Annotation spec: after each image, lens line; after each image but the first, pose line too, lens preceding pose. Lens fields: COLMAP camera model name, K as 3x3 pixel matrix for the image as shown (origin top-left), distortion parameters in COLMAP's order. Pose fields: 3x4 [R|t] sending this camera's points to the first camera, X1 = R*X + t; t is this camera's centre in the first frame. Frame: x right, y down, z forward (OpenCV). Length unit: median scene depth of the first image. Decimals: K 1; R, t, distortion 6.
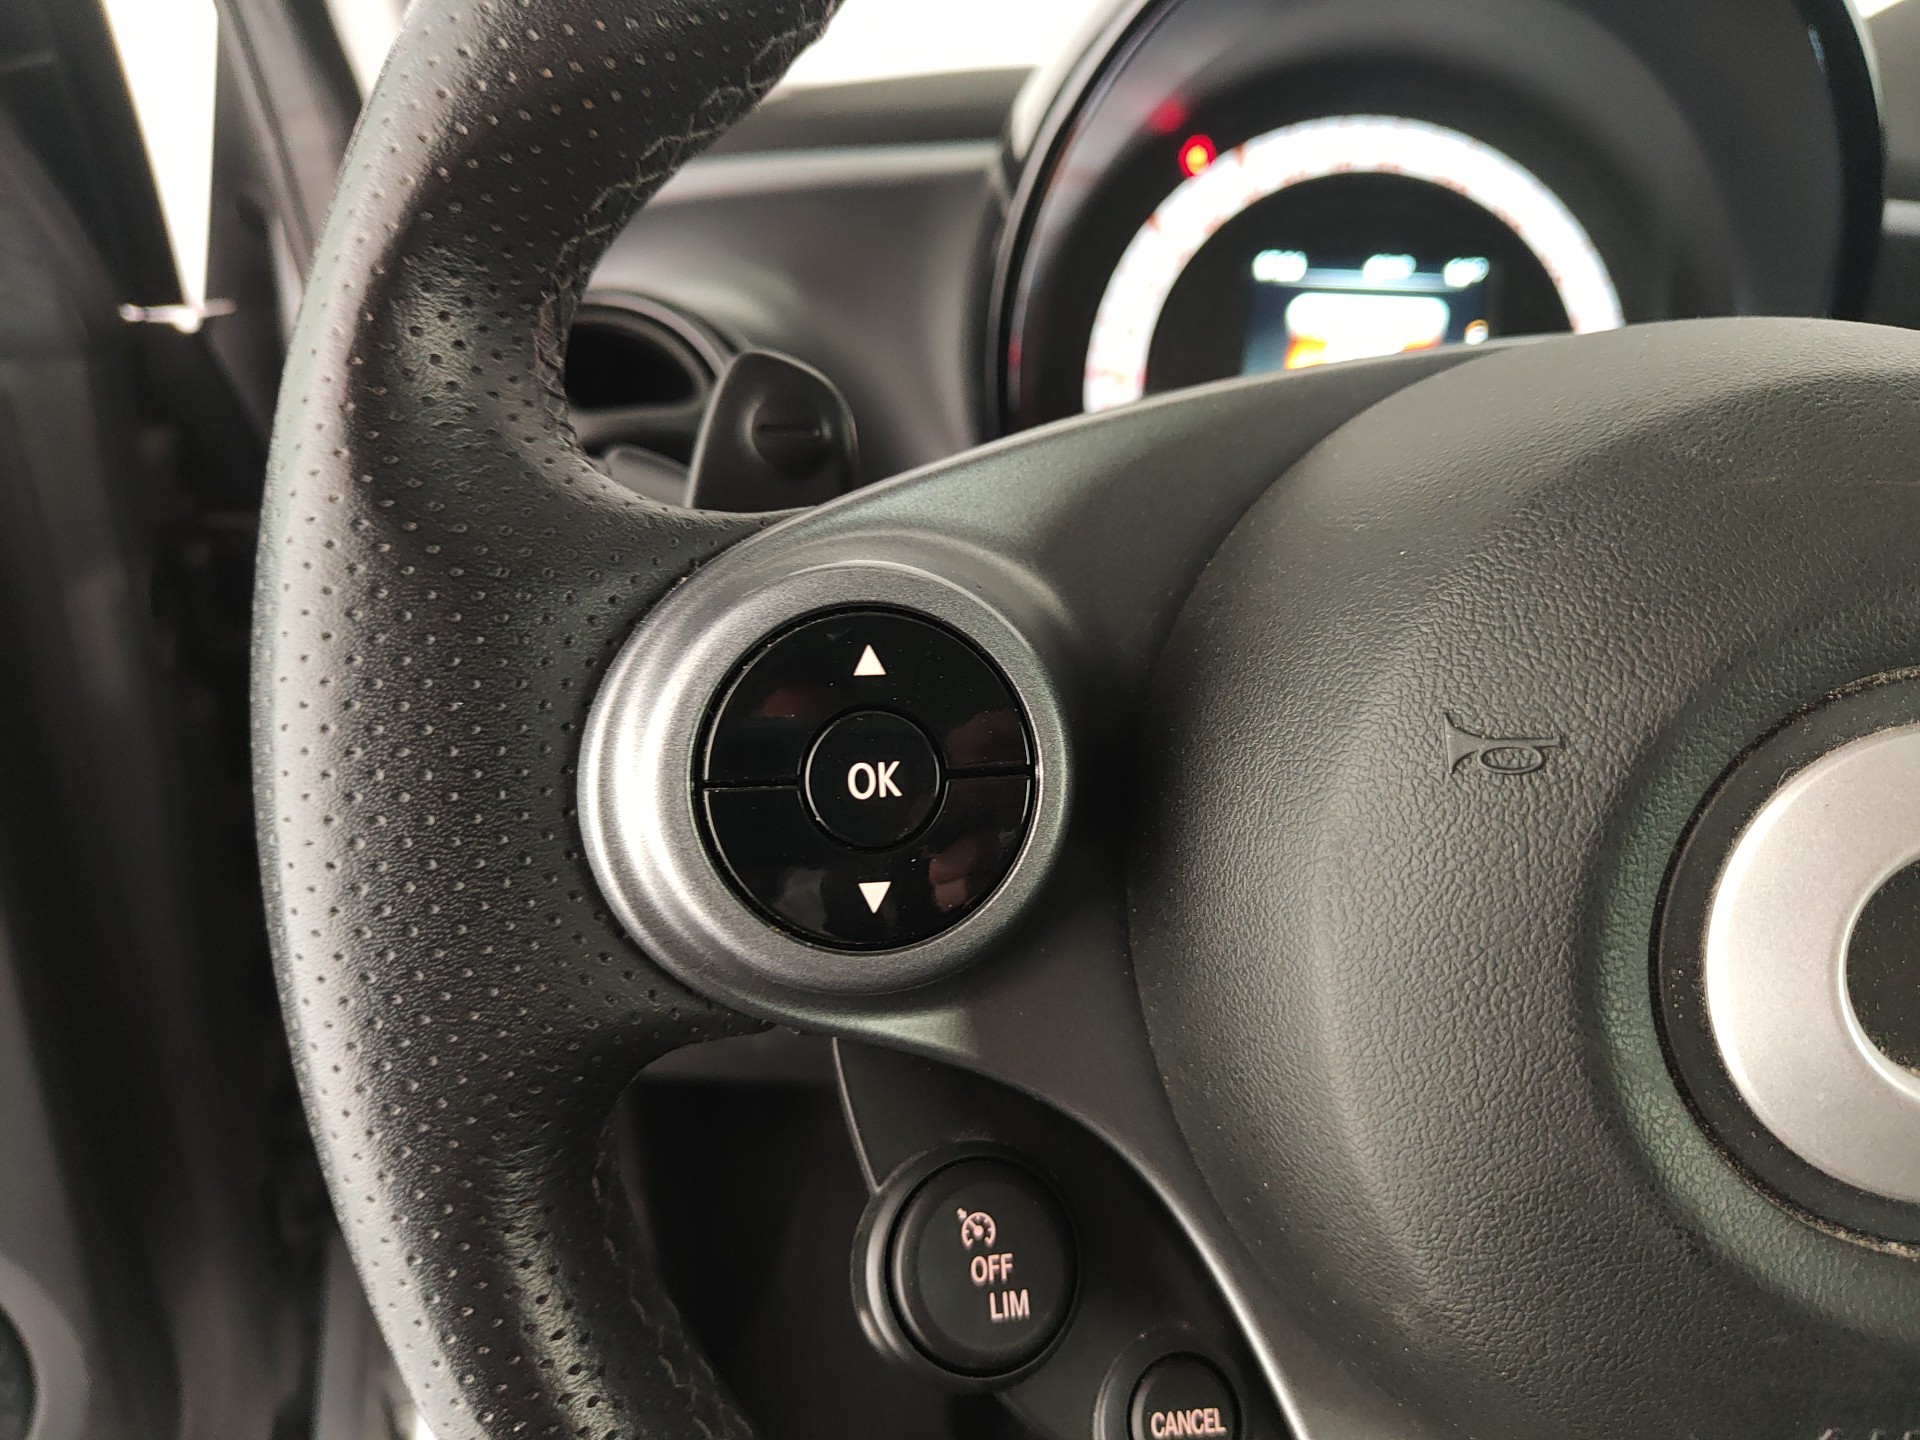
lens RADIAL K [[1418.1, 0, 969.9], [0, 1418.1, 716.5], [0, 0, 1]] dist [-0.000891, -0.051962]
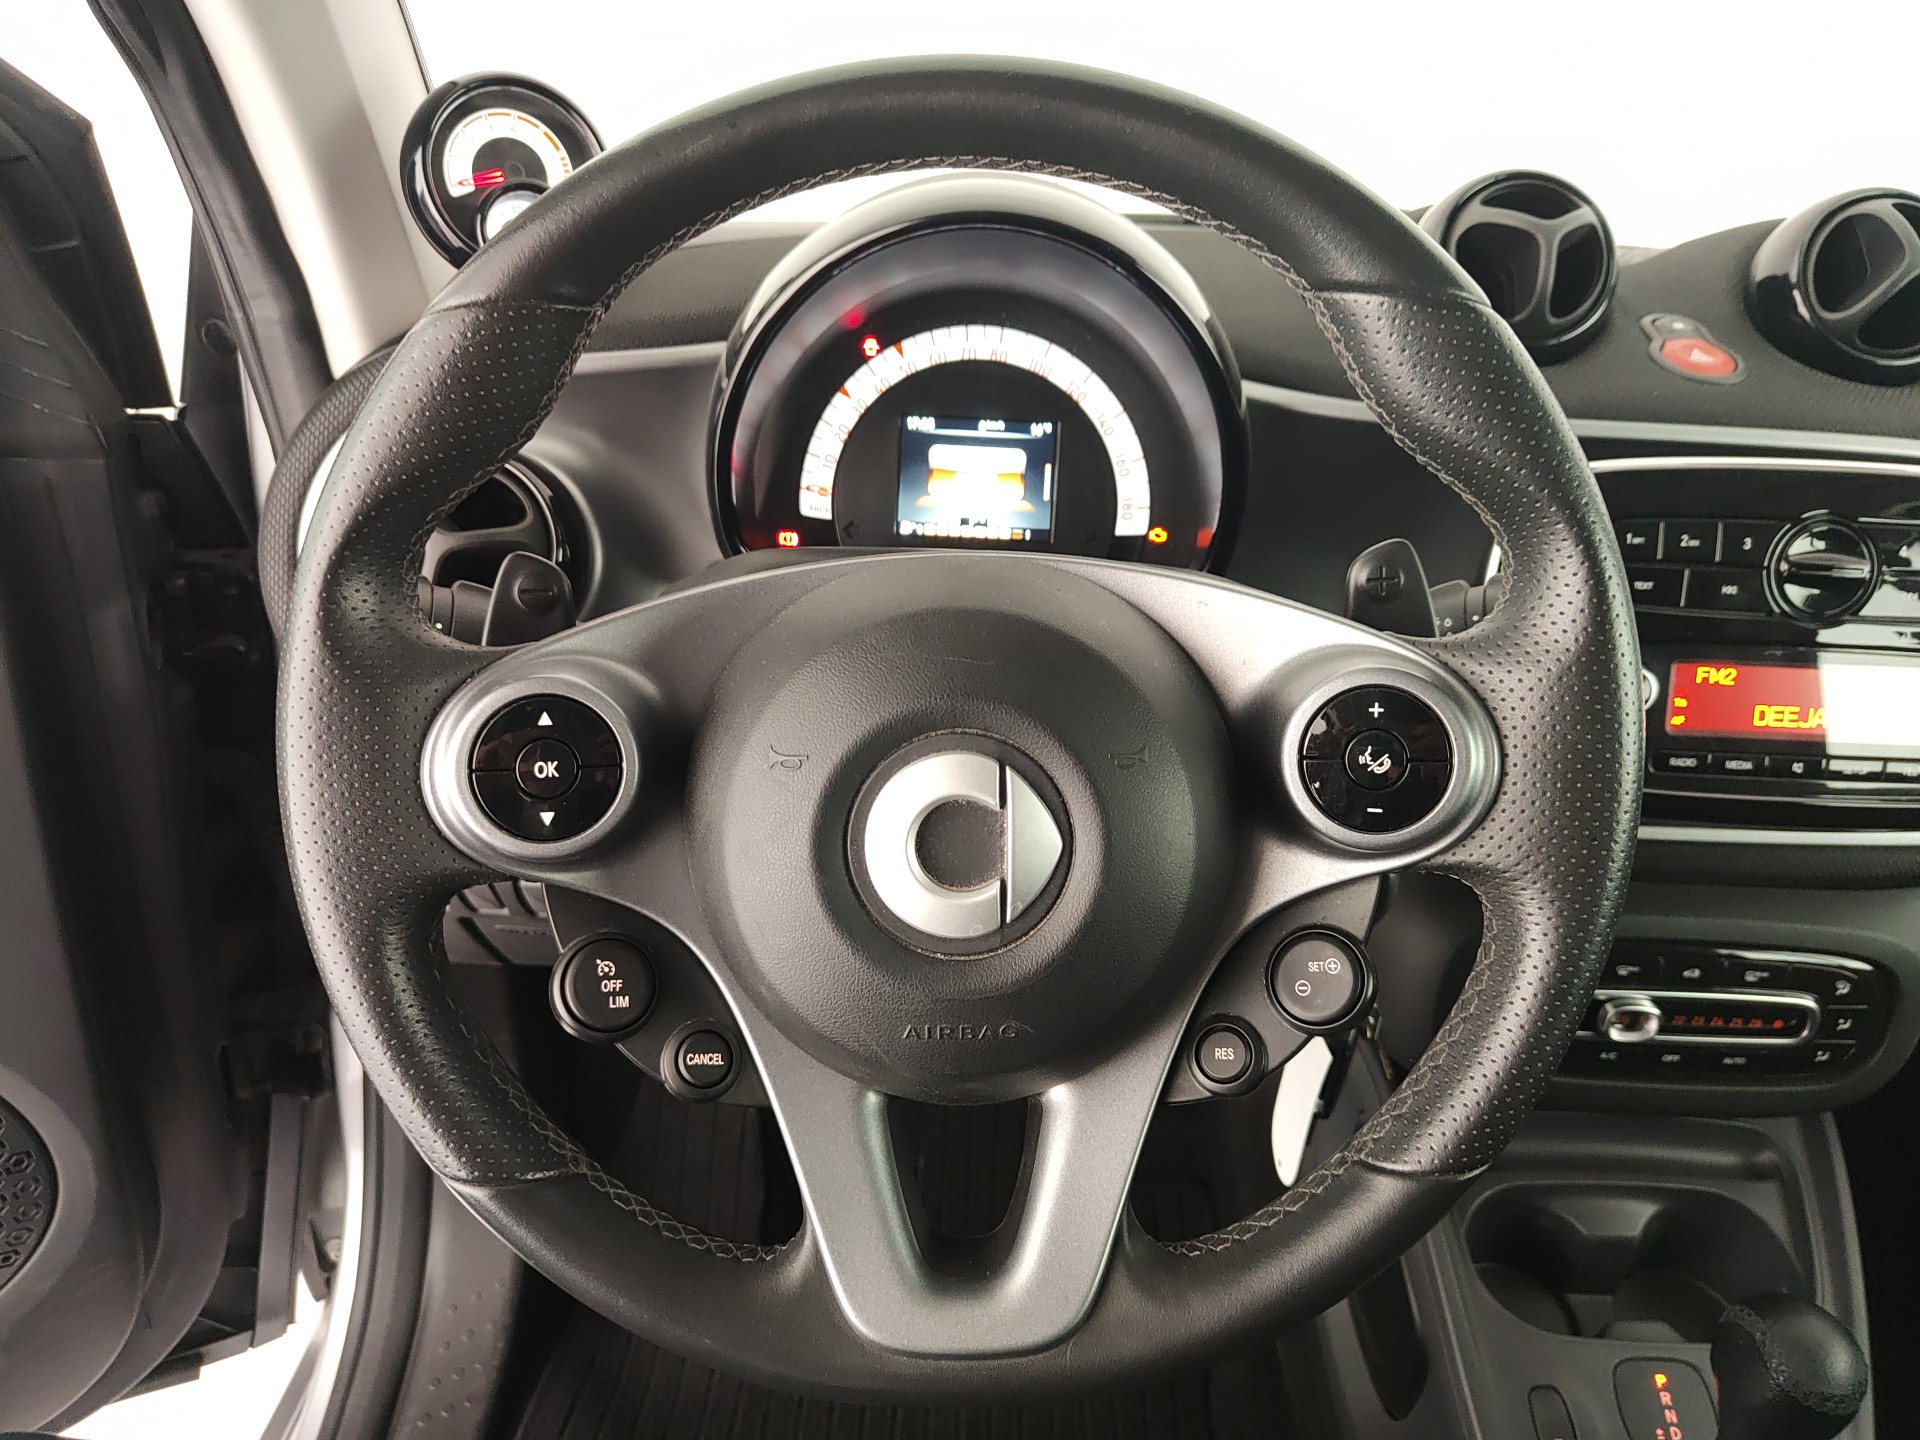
lens RADIAL K [[1379.7, 0, 965.9], [0, 1379.7, 717.4], [0, 0, 1]] dist [-0.001582, -0.005056]
pose [[0.998576, 0.009231, 0.052545, 0.458287], [-0.010731, 0.999541, 0.028341, -0.103480], [-0.052260, -0.028864, 0.998216, -1.201972]]
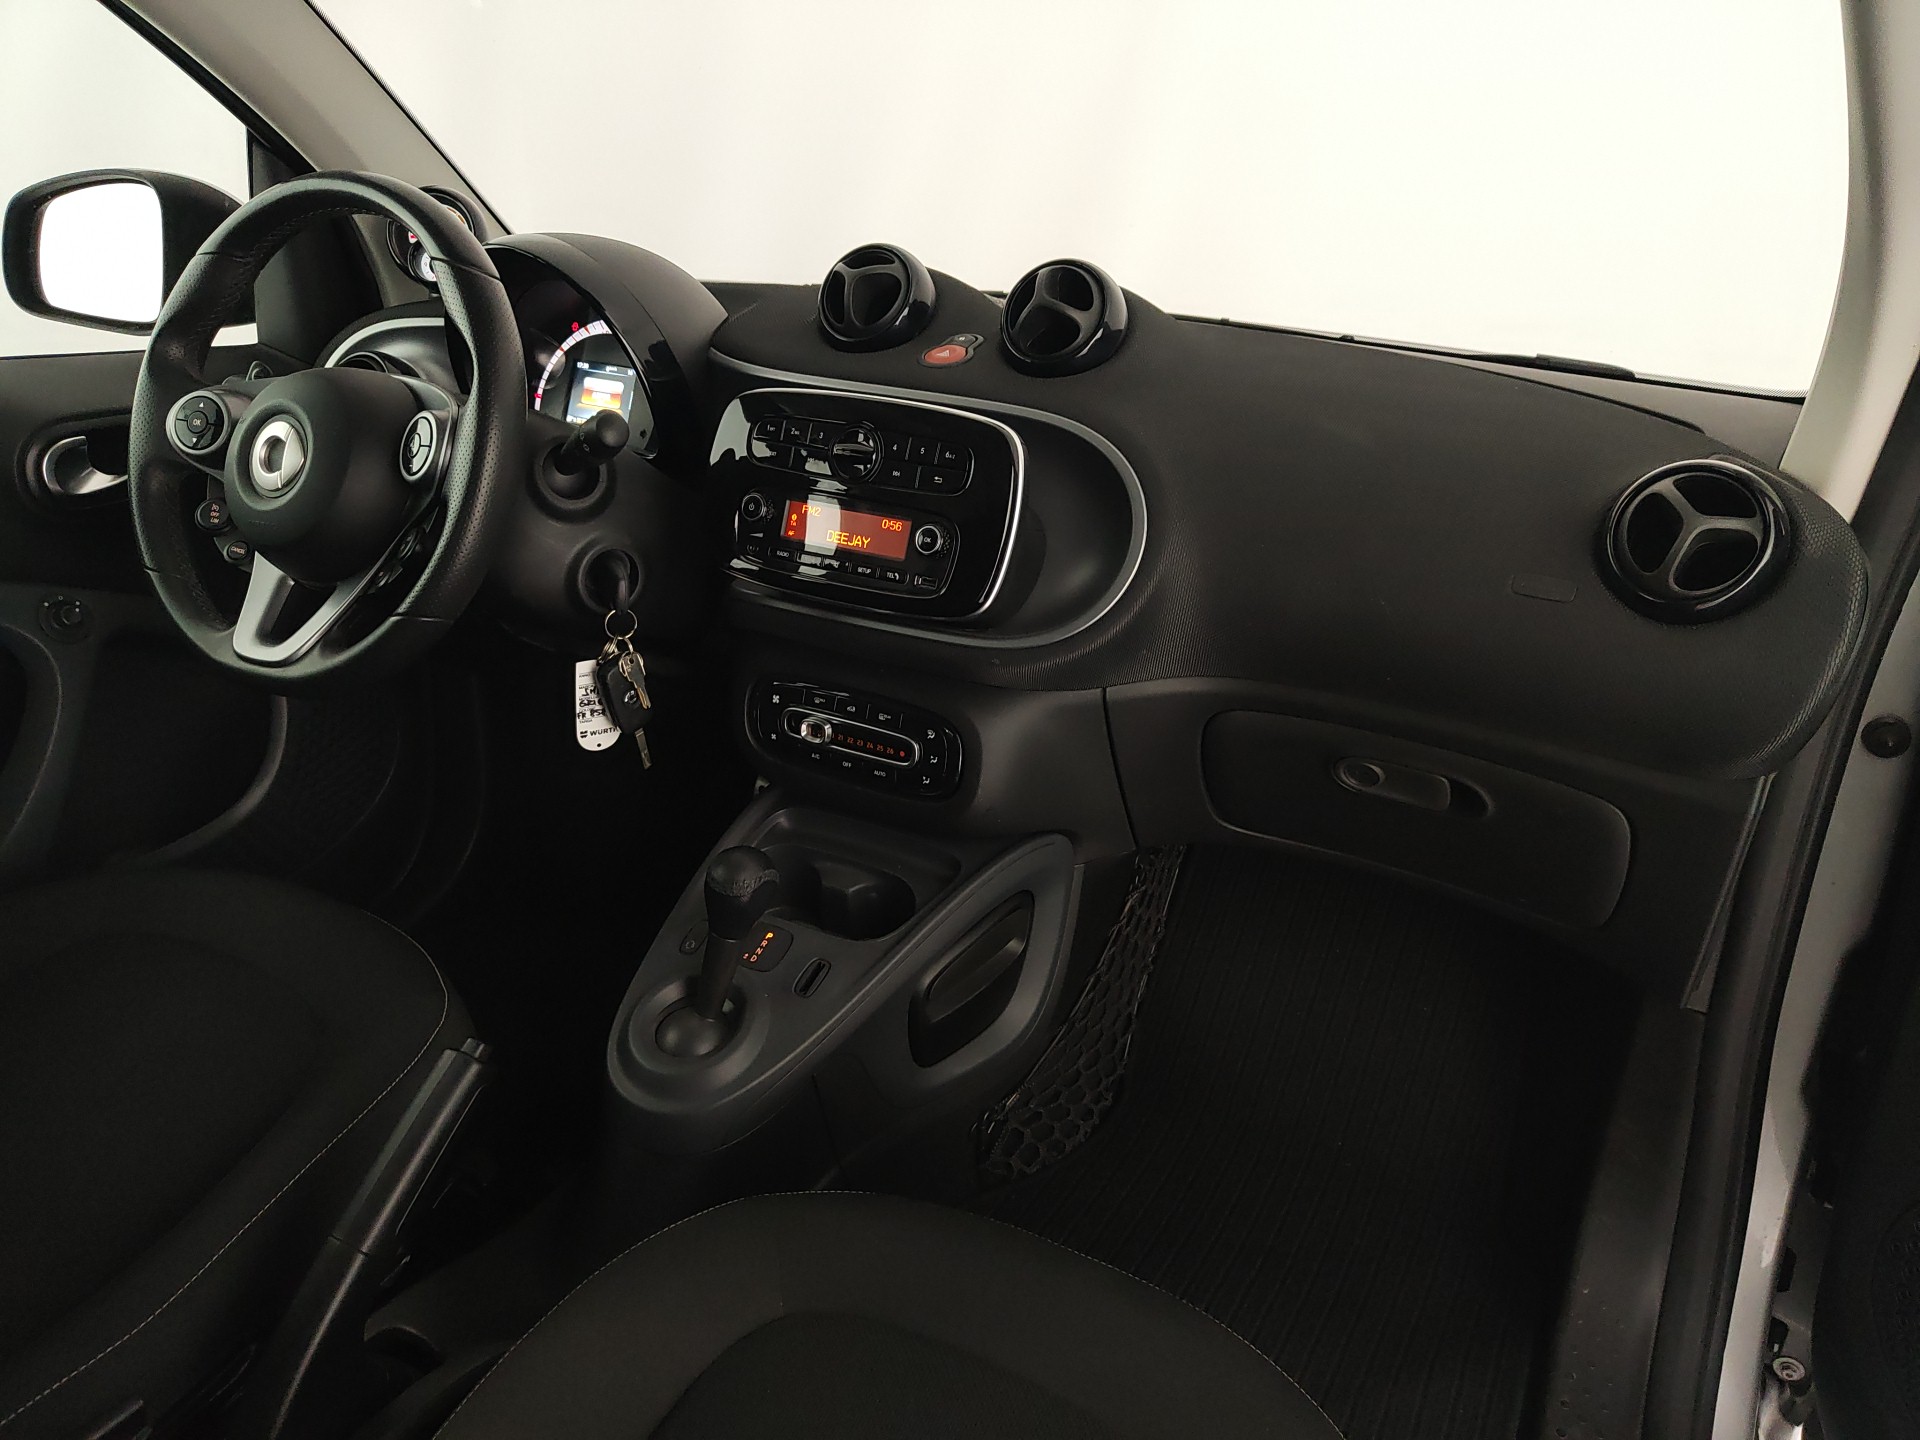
lens RADIAL K [[1351.4, 0, 968.6], [0, 1351.4, 707.8], [0, 0, 1]] dist [0.063240, -0.171885]
pose [[0.904565, 0.185164, -0.384027, 5.162393], [-0.209045, 0.977681, -0.020997, 0.640839], [0.371568, 0.099272, 0.923083, -2.951019]]
